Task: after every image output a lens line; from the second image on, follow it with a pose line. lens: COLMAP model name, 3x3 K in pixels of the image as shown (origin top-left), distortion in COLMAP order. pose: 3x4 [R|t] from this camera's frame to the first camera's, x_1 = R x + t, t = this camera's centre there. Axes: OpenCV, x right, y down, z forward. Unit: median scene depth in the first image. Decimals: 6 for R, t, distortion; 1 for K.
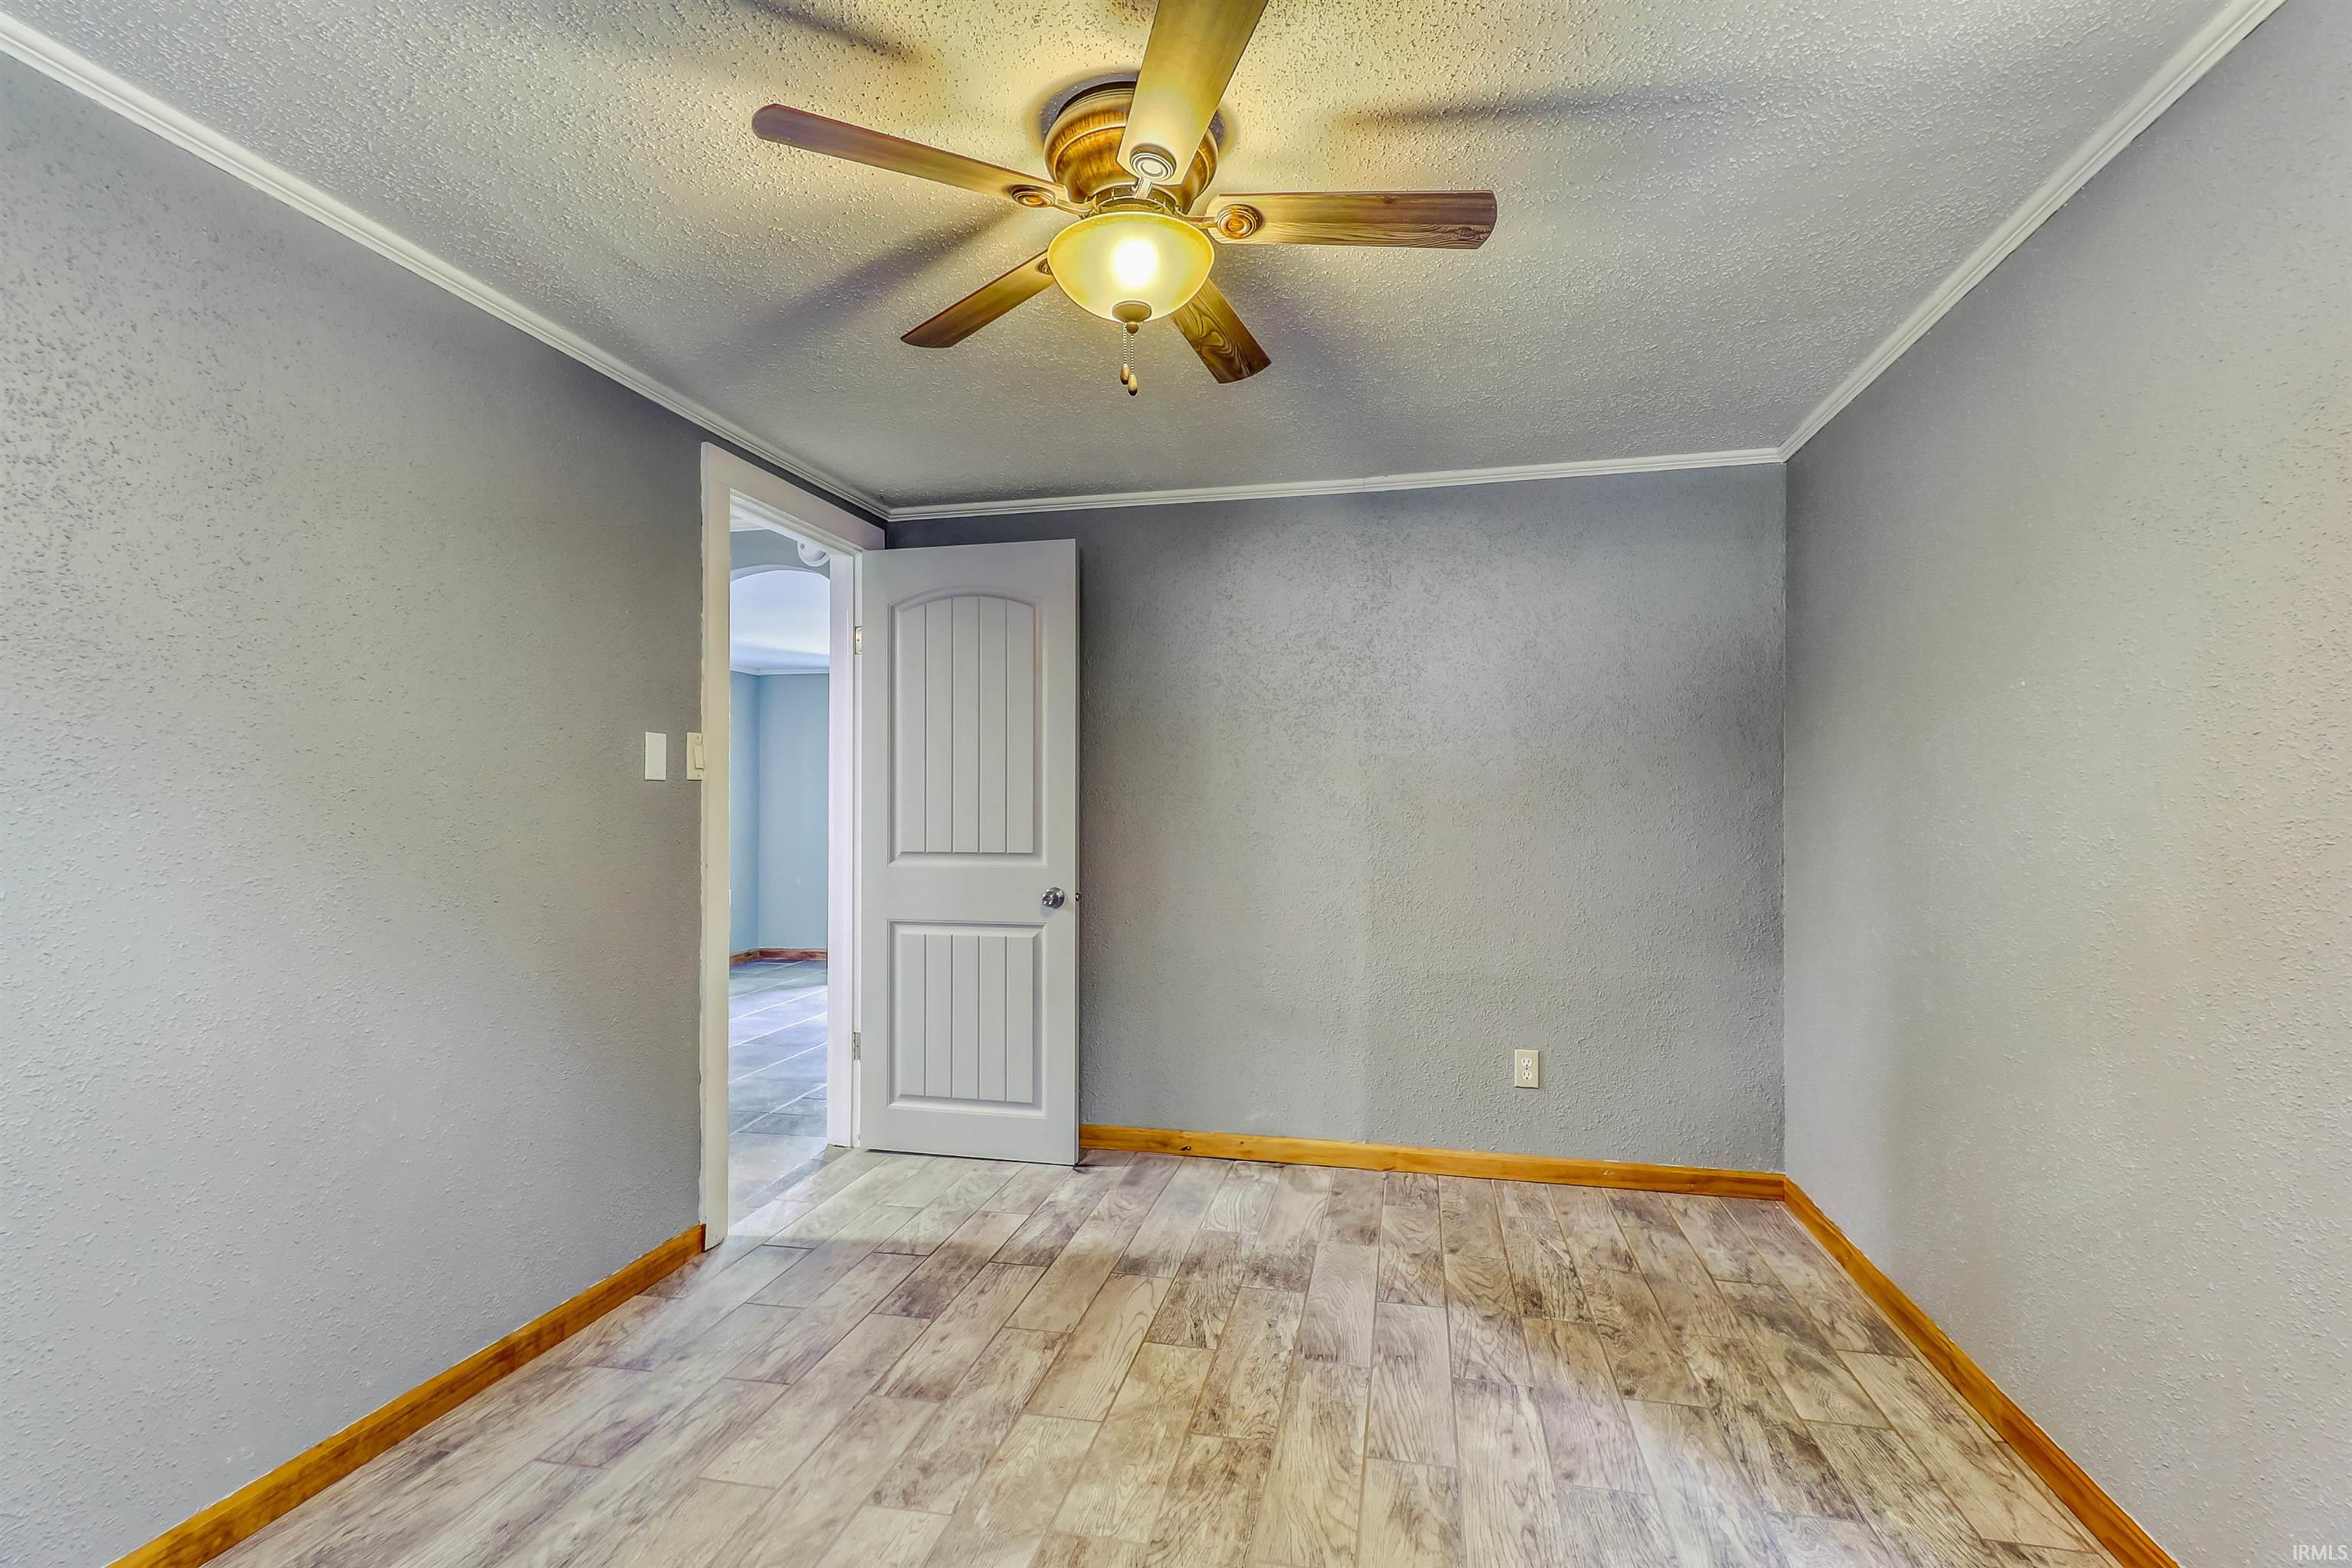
lens RADIAL K [[1080.5, 0, 1170.9], [0, 1080.5, 794.4], [0, 0, 1]] dist [0.009983, -0.000619]
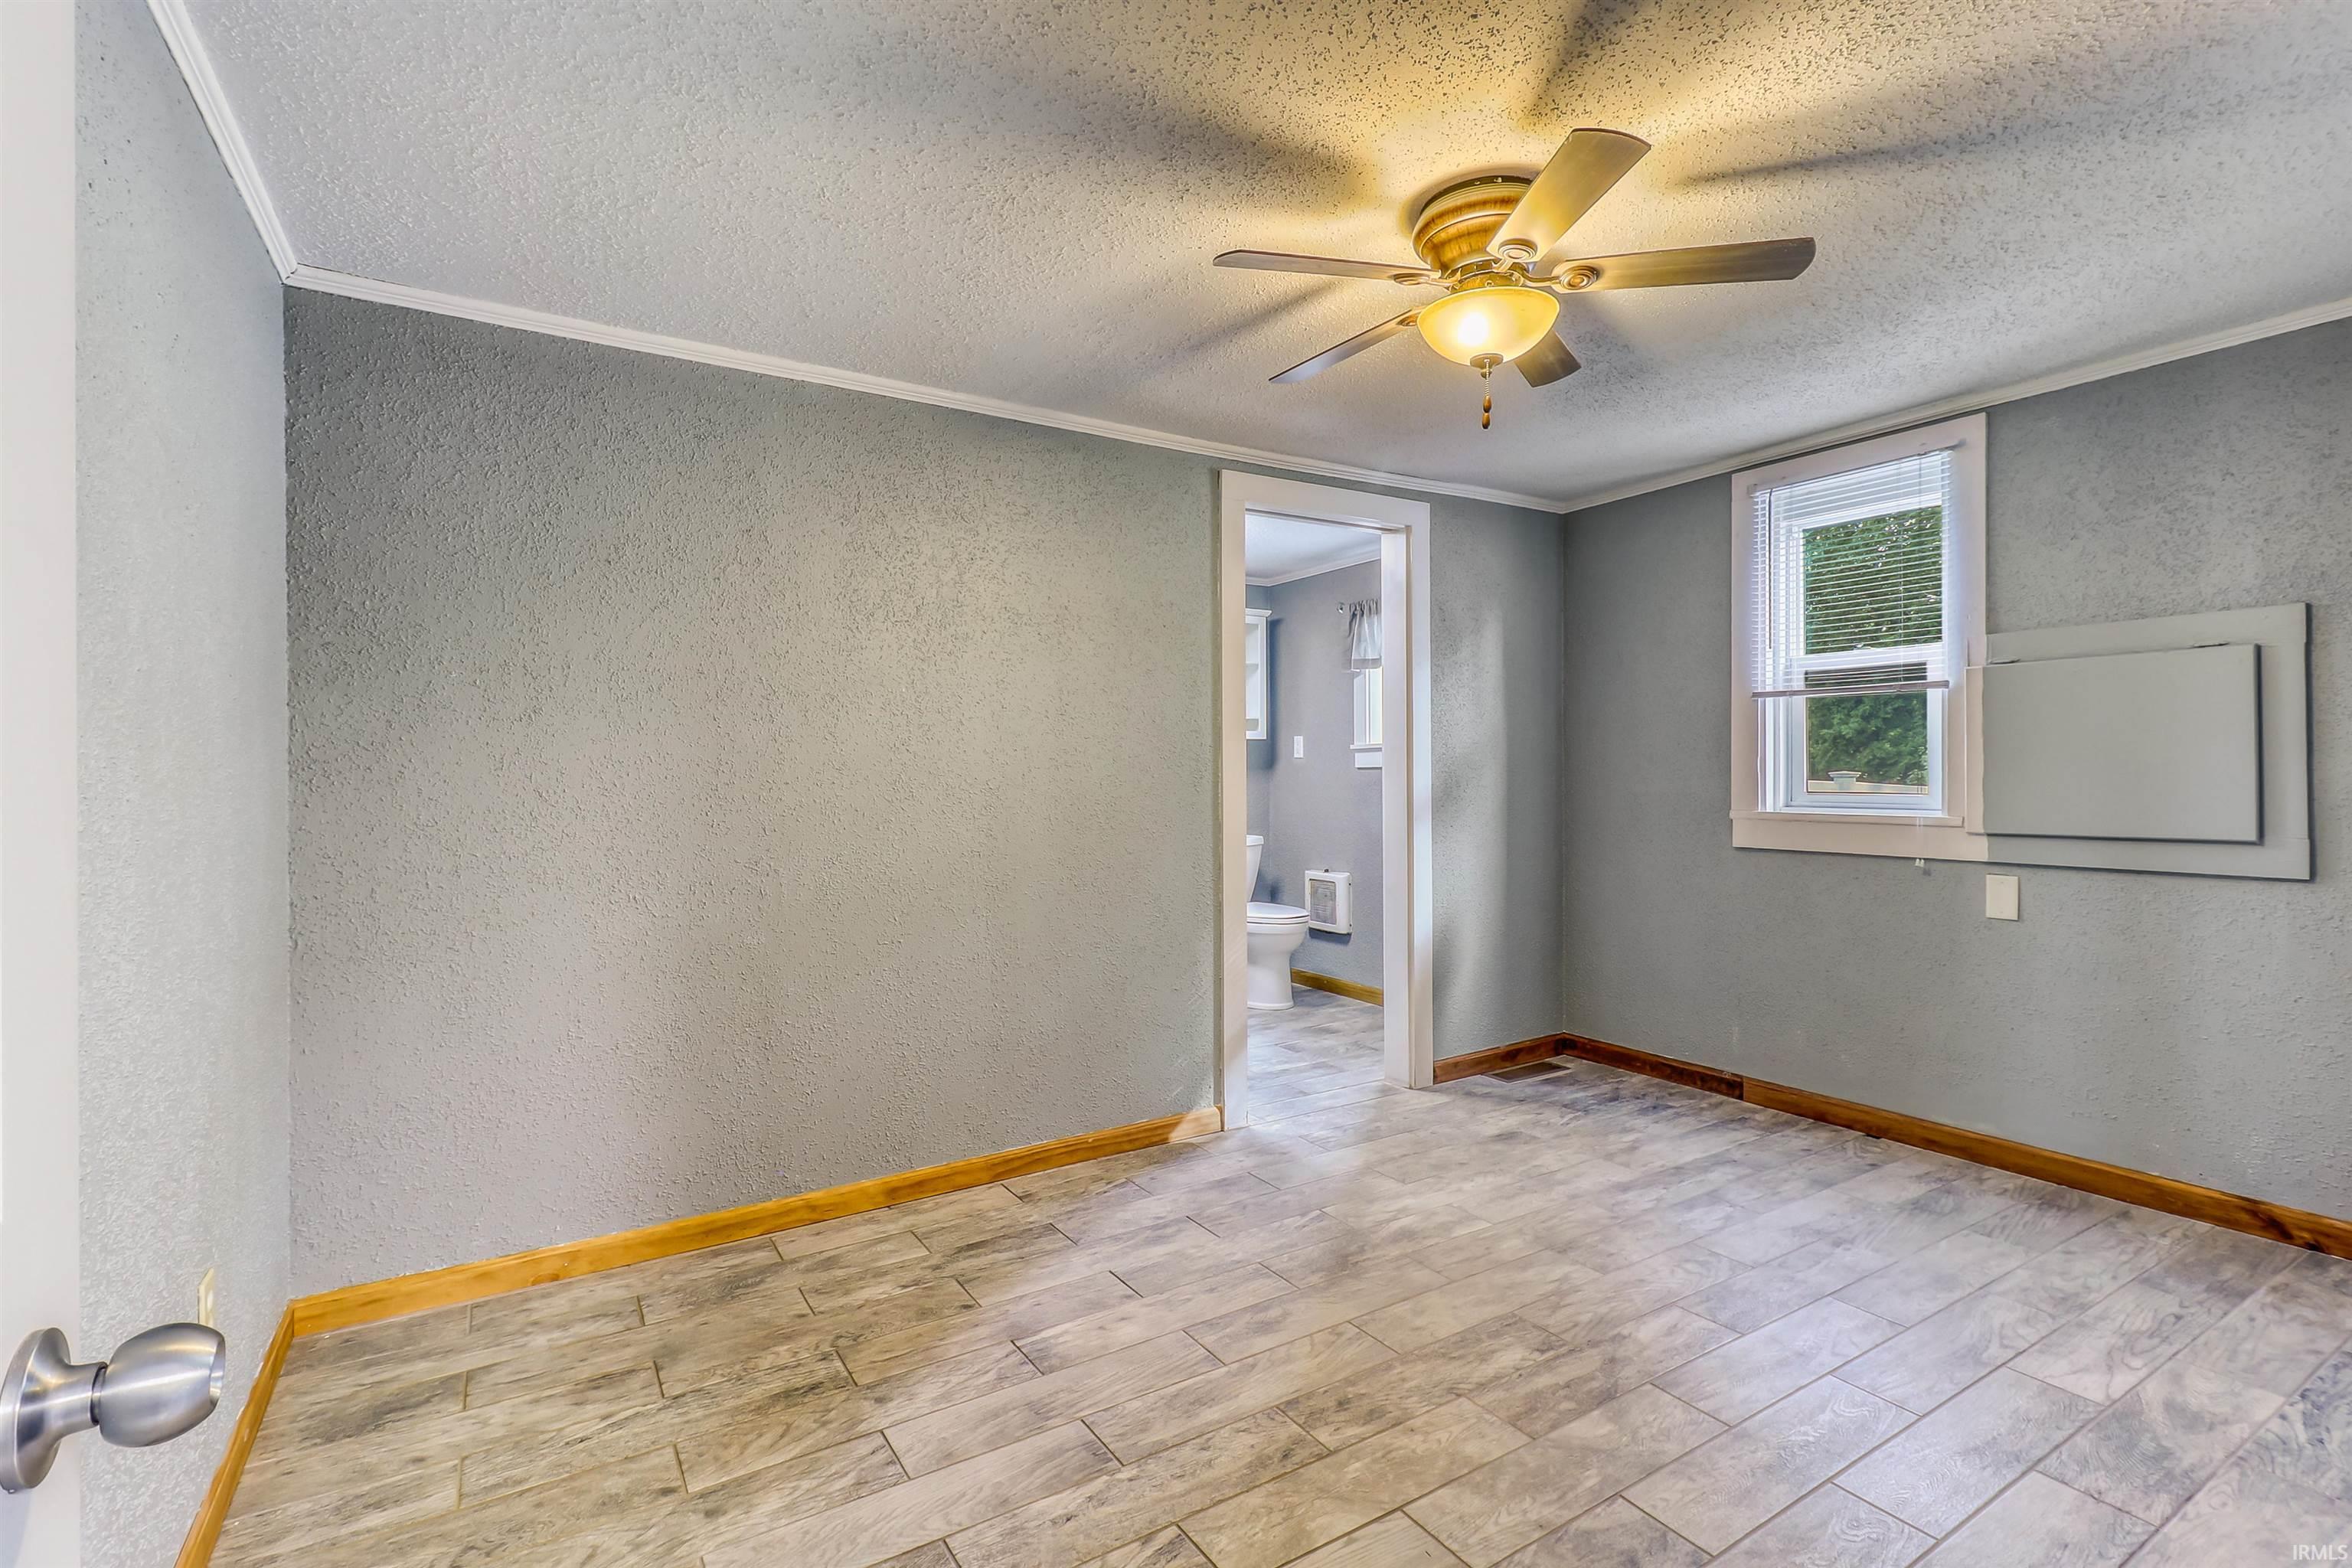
lens RADIAL K [[1080.5, 0, 1170.9], [0, 1080.5, 794.4], [0, 0, 1]] dist [0.009983, -0.000619]
pose [[-0.693357, -0.008551, 0.720544, -0.490913], [-0.000230, 0.999932, 0.011646, 0.018267], [-0.720594, 0.007909, -0.693312, 1.554712]]
